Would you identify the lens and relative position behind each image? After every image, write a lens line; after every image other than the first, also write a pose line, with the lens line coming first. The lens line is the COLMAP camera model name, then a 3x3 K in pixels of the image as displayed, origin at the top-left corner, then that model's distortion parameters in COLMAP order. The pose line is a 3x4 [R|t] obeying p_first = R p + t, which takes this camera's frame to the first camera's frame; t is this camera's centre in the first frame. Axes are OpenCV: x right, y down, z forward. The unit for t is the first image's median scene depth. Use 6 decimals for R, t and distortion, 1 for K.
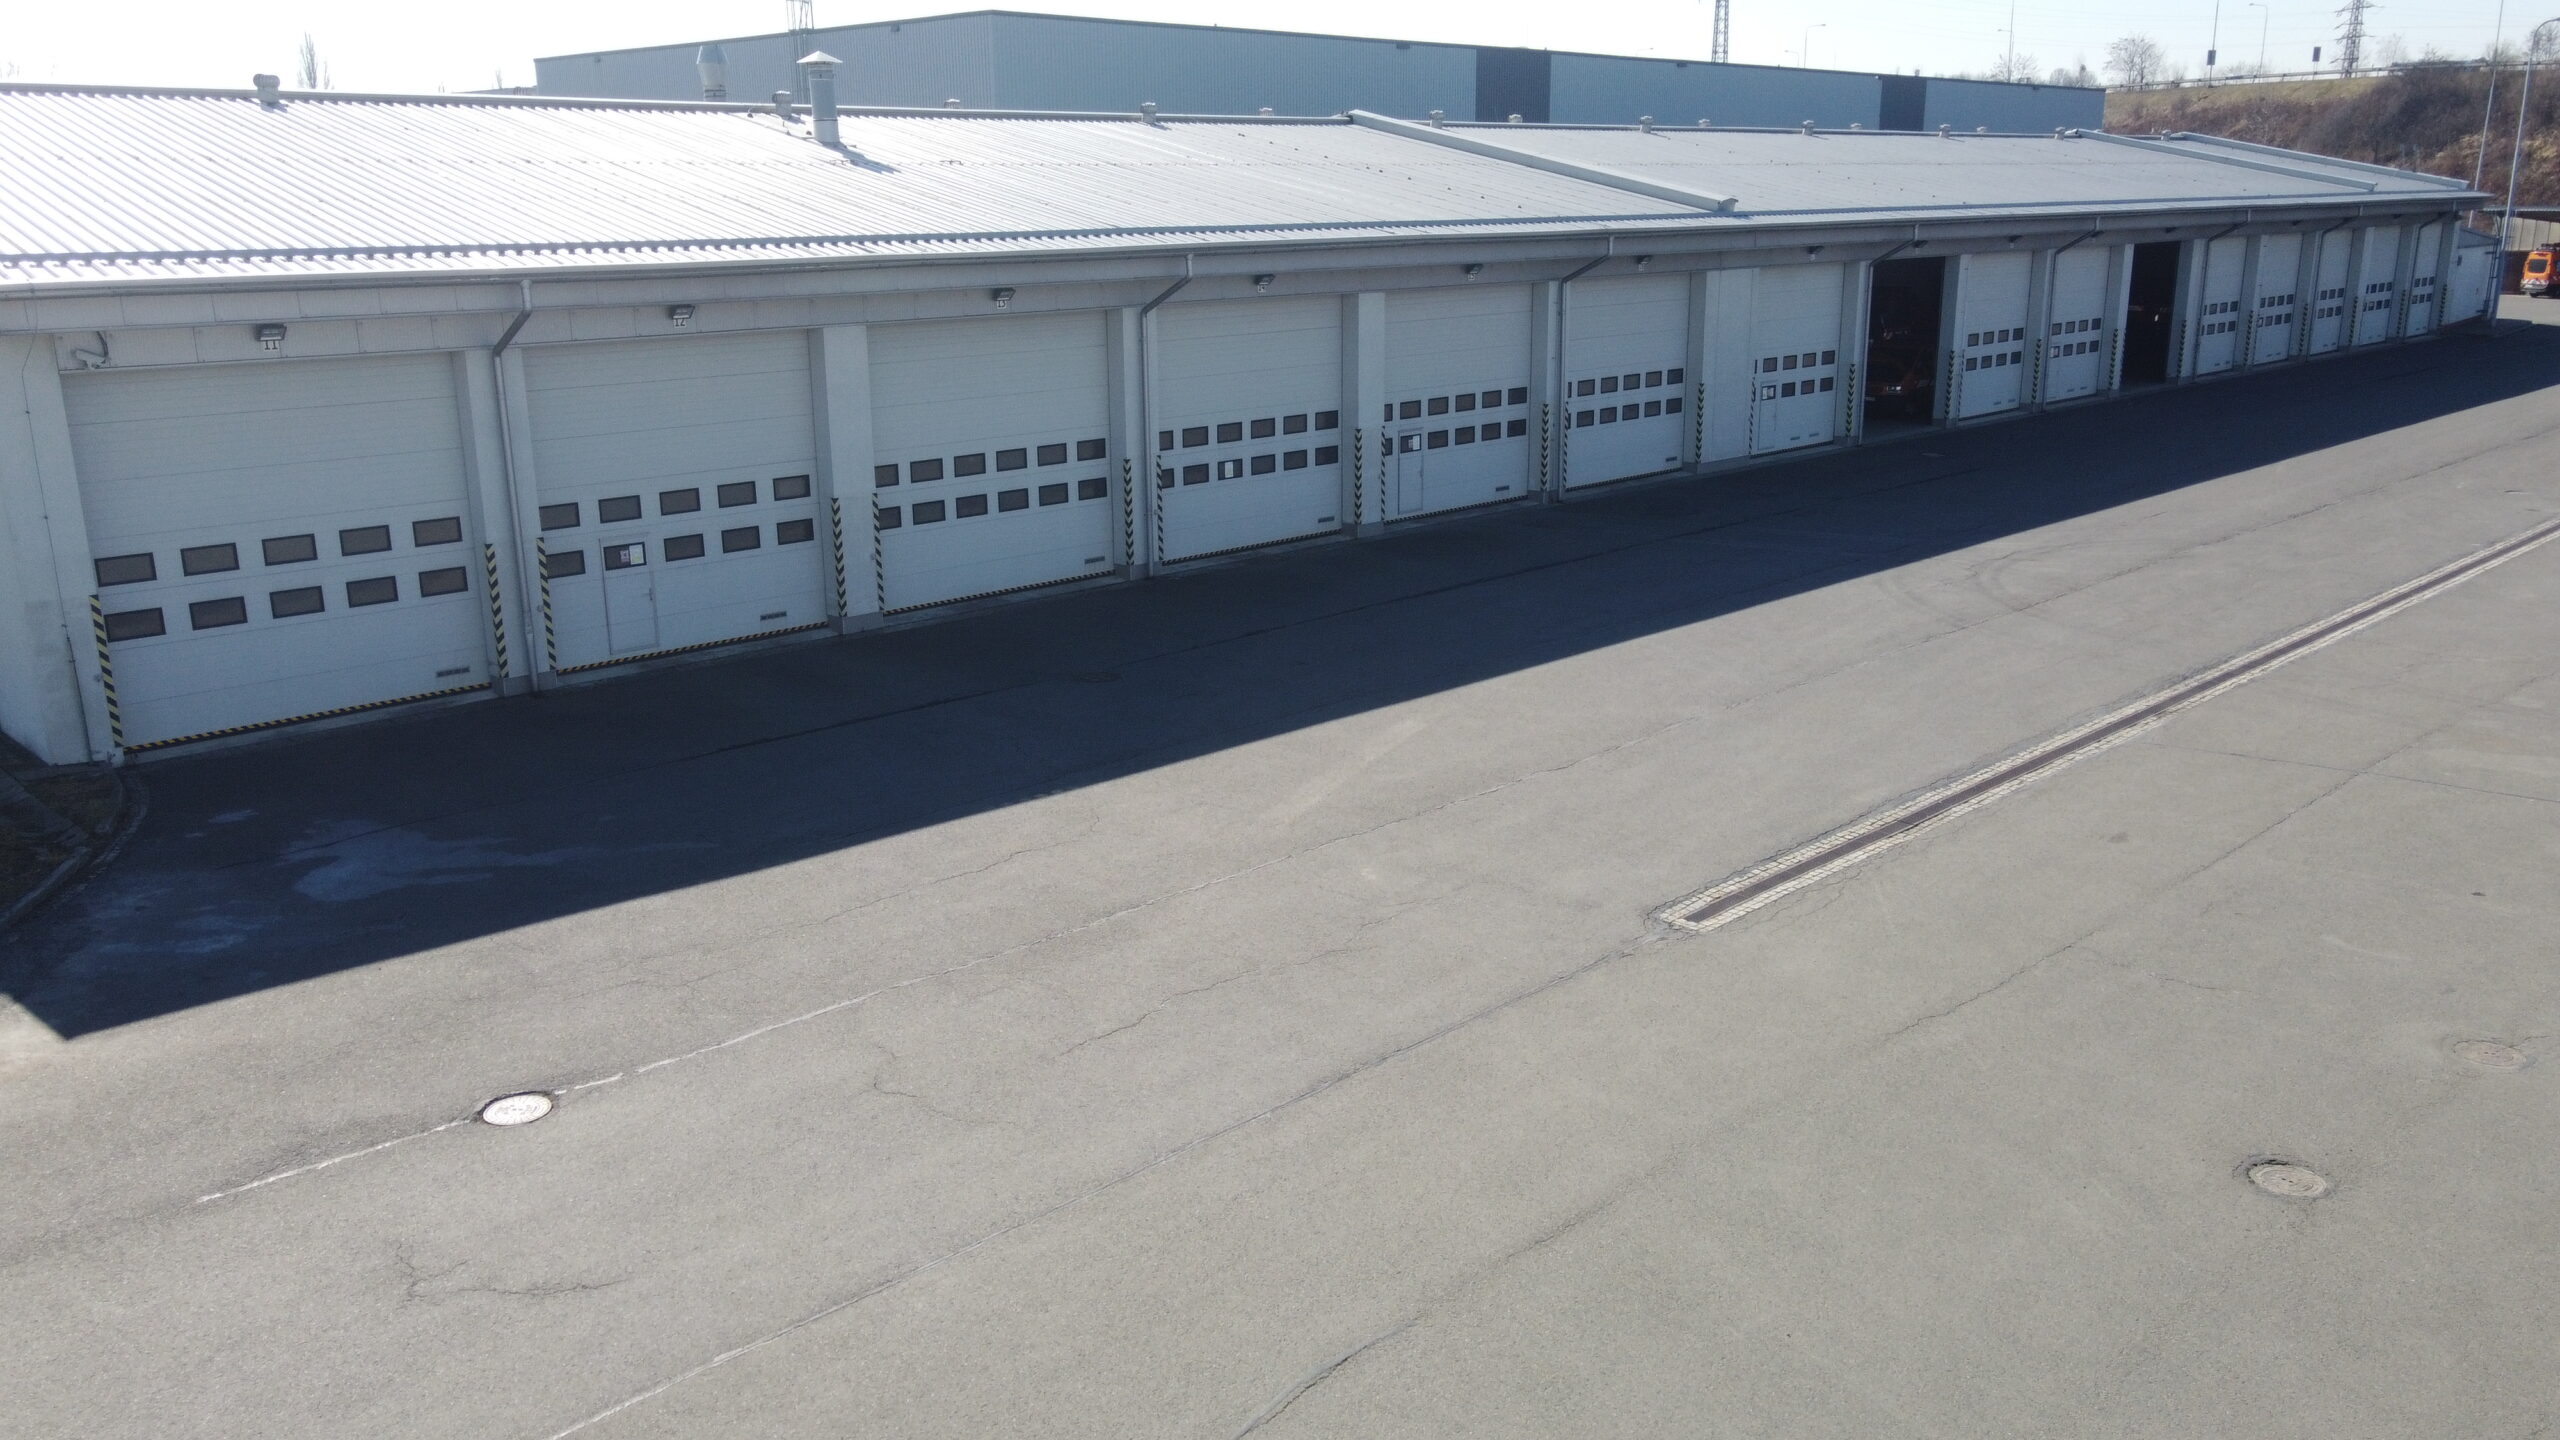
lens RADIAL K [[2000.9, 0, 1280.0], [0, 2000.9, 720.0], [0, 0, 1]] dist [-0.009020, 0.065955]
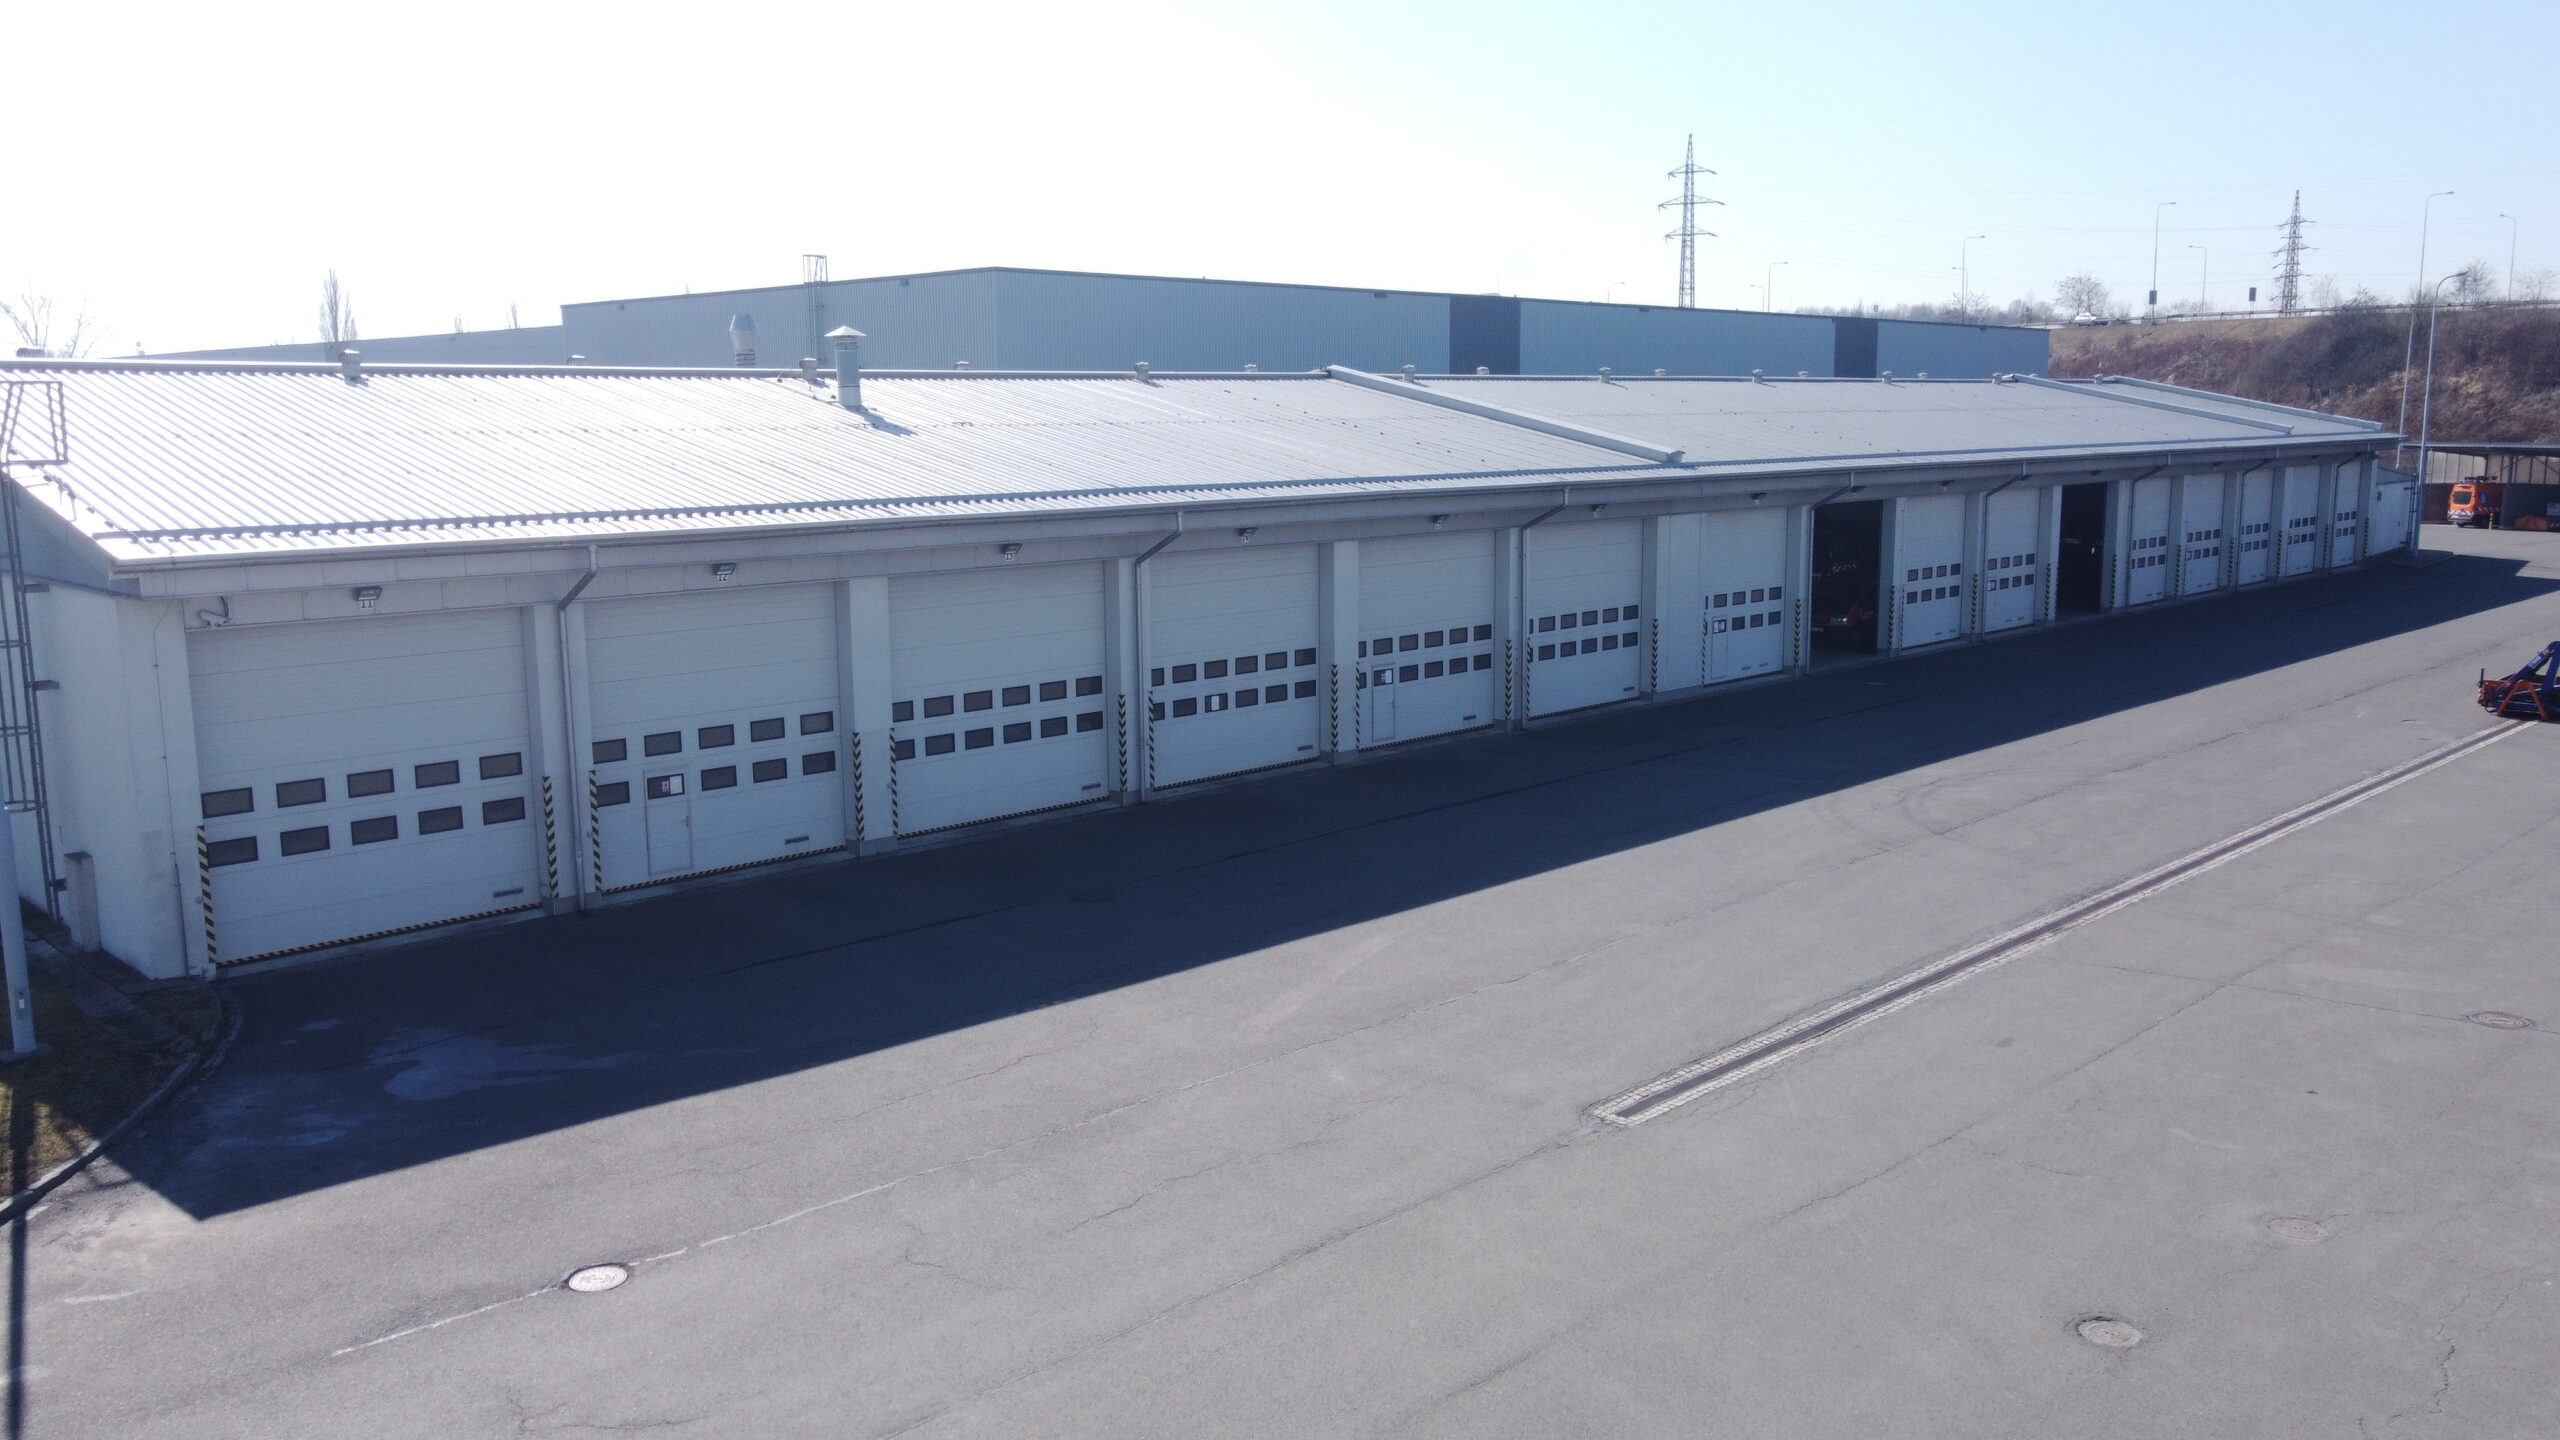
lens RADIAL K [[2000.9, 0, 1280.0], [0, 2000.9, 720.0], [0, 0, 1]] dist [-0.009020, 0.065955]
pose [[0.999977, 0.000279, 0.006723, 0.003111], [0.000426, 0.994499, -0.104743, -0.002880], [-0.006715, 0.104744, 0.994477, -0.100613]]
